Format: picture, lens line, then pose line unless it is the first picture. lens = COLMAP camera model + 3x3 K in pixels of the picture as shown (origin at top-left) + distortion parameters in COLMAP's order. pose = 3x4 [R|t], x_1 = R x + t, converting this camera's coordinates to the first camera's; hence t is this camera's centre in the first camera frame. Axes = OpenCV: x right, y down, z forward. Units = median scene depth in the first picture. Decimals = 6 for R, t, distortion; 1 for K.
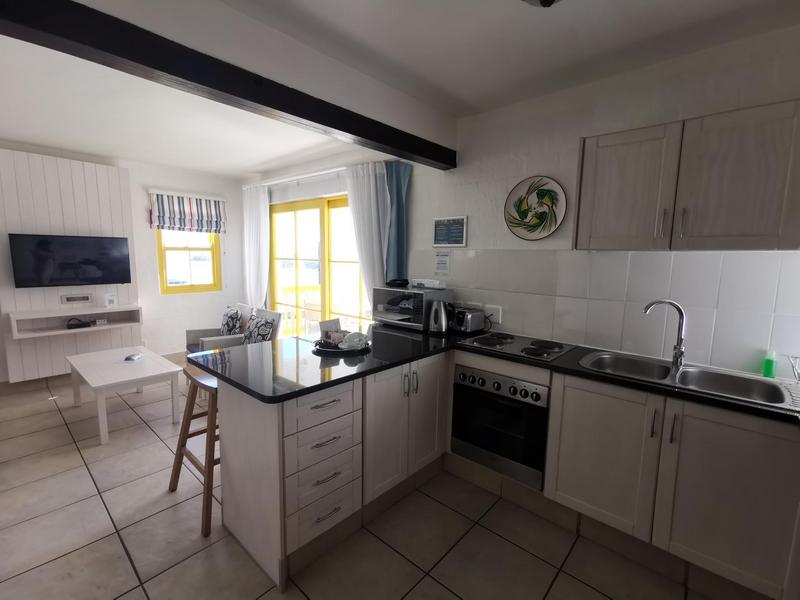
lens RADIAL K [[366.2, 0, 400.0], [0, 366.2, 300.0], [0, 0, 1]] dist [-0.000745, 0.000463]
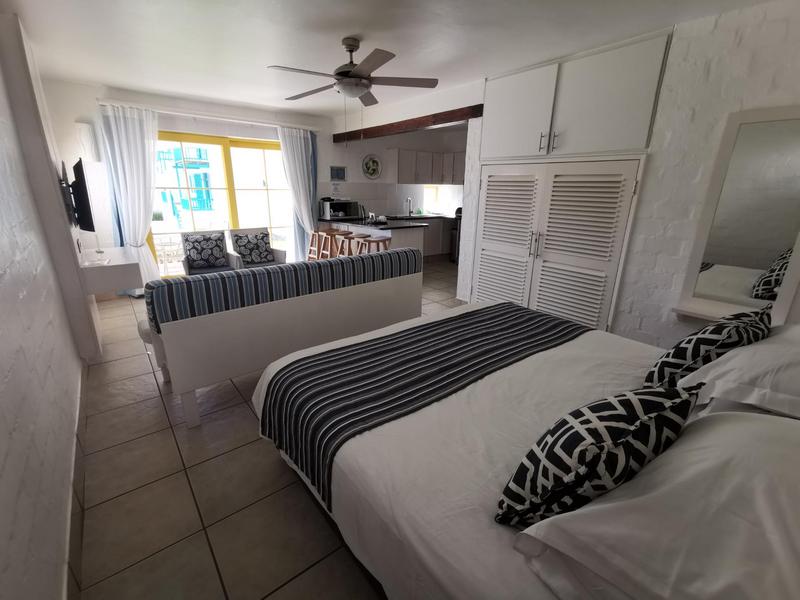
lens RADIAL K [[366.2, 0, 400.0], [0, 366.2, 300.0], [0, 0, 1]] dist [-0.000745, 0.000463]
pose [[0.162345, -0.300047, 0.940008, -1.948654], [0.112224, 0.952079, 0.284518, -0.049454], [-0.980331, 0.059301, 0.188238, 0.280590]]
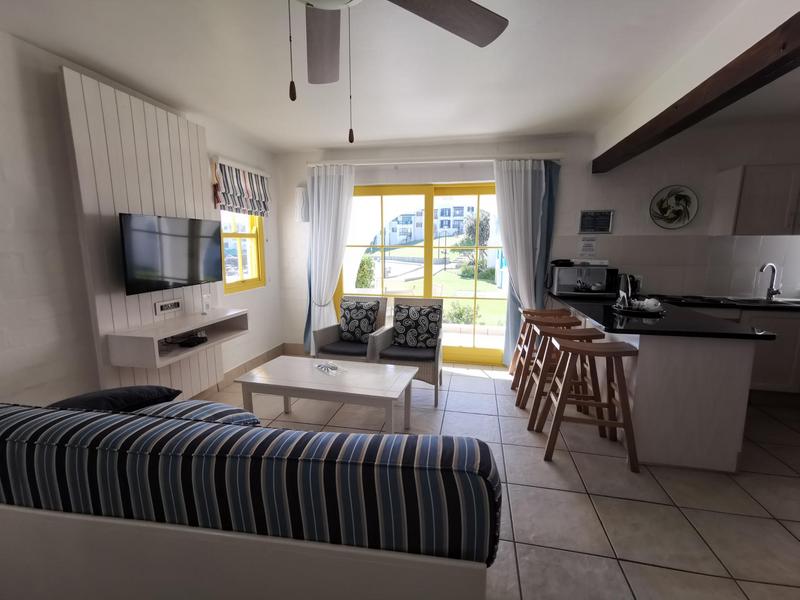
lens RADIAL K [[366.2, 0, 400.0], [0, 366.2, 300.0], [0, 0, 1]] dist [-0.000745, 0.000463]
pose [[0.864847, -0.087552, 0.494342, -1.079222], [0.070735, 0.996104, 0.052667, -0.027297], [-0.497027, -0.010581, 0.867670, 0.213915]]
